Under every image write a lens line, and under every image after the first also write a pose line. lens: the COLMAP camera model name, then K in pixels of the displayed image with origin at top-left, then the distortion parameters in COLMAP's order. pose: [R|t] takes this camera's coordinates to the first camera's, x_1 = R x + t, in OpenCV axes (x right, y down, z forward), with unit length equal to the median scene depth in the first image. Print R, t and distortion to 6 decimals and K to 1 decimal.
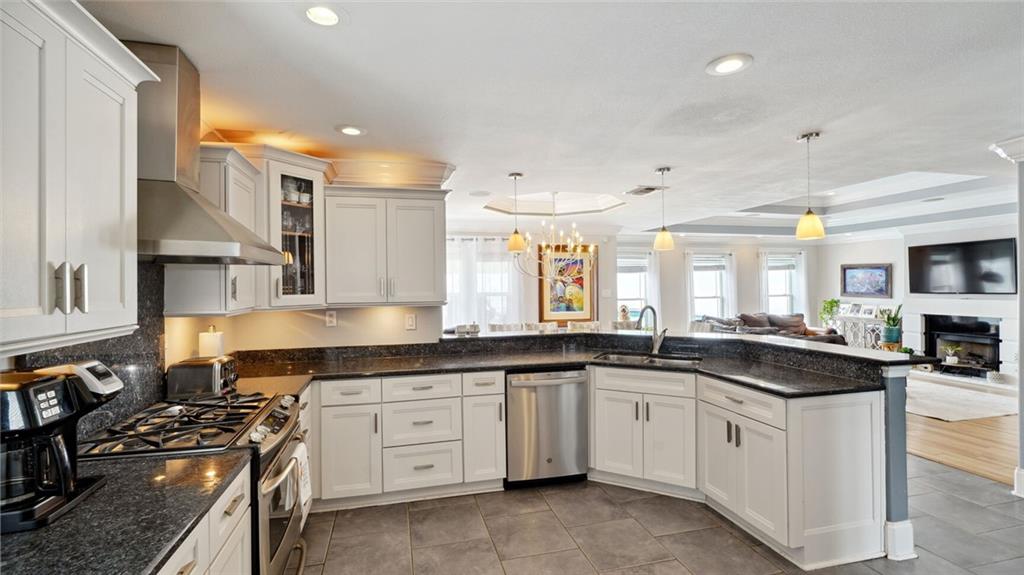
lens RADIAL K [[466.8, 0, 494.9], [0, 466.8, 283.8], [0, 0, 1]] dist [-0.002825, -0.000383]
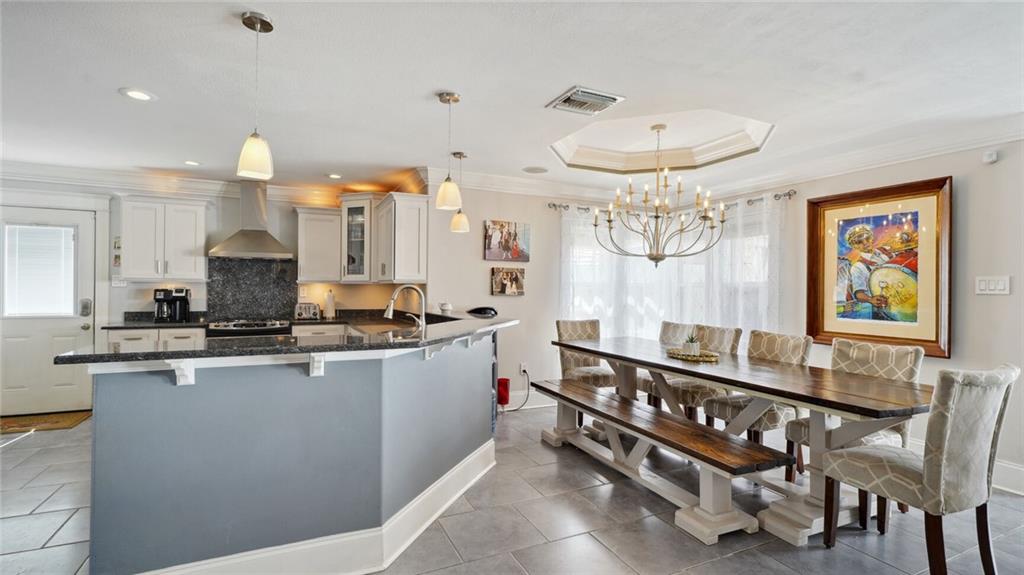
lens RADIAL K [[466.8, 0, 507.1], [0, 466.8, 289.7], [0, 0, 1]] dist [-0.002825, -0.000383]
pose [[0.201619, 0.018077, -0.979297, 0.512228], [-0.000300, 0.999831, 0.018394, 0.015229], [0.979464, -0.003415, 0.201590, 0.456644]]
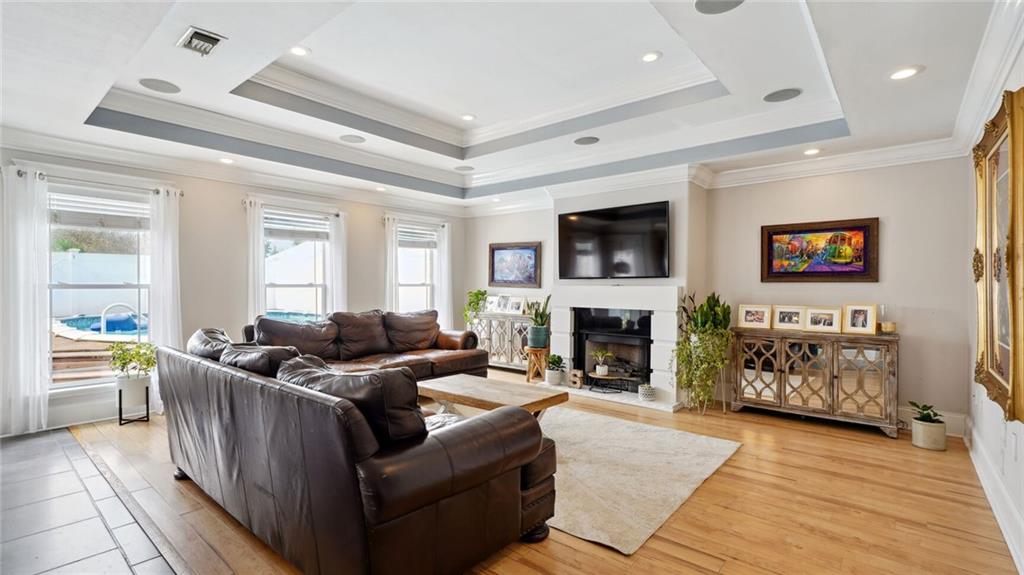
lens RADIAL K [[466.8, 0, 508.4], [0, 466.8, 284.4], [0, 0, 1]] dist [-0.002825, -0.000383]
pose [[0.809347, 0.012638, 0.587195, 0.378303], [-0.013624, 0.999903, -0.002742, 0.029686], [-0.587173, -0.005781, 0.809441, 0.432363]]
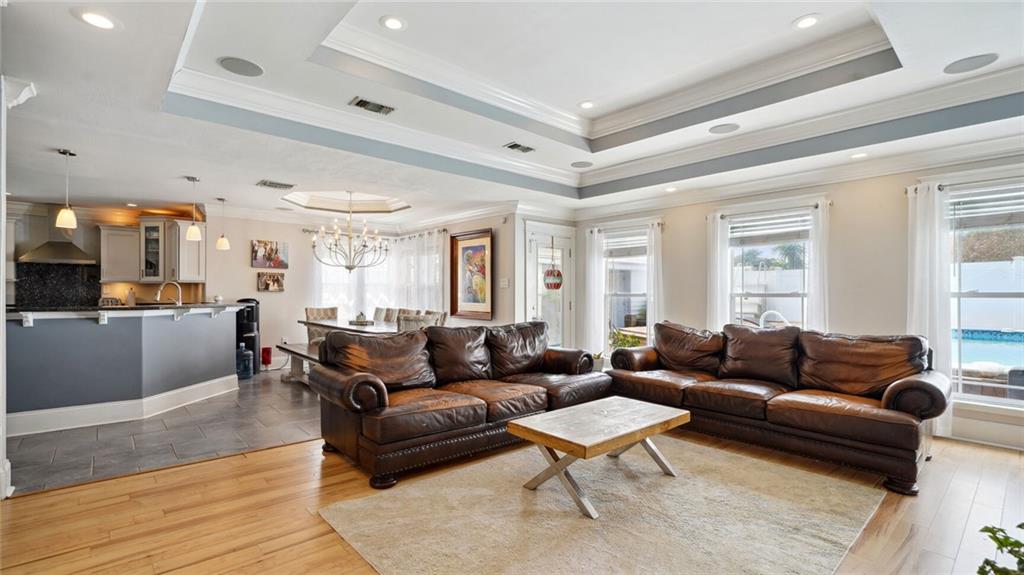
lens RADIAL K [[466.8, 0, 506.3], [0, 466.8, 294.4], [0, 0, 1]] dist [-0.002825, -0.000383]
pose [[0.462186, 0.016850, -0.886623, 0.911158], [-0.001330, 0.999832, 0.018308, 0.022929], [0.886782, -0.007283, 0.462131, 0.564844]]
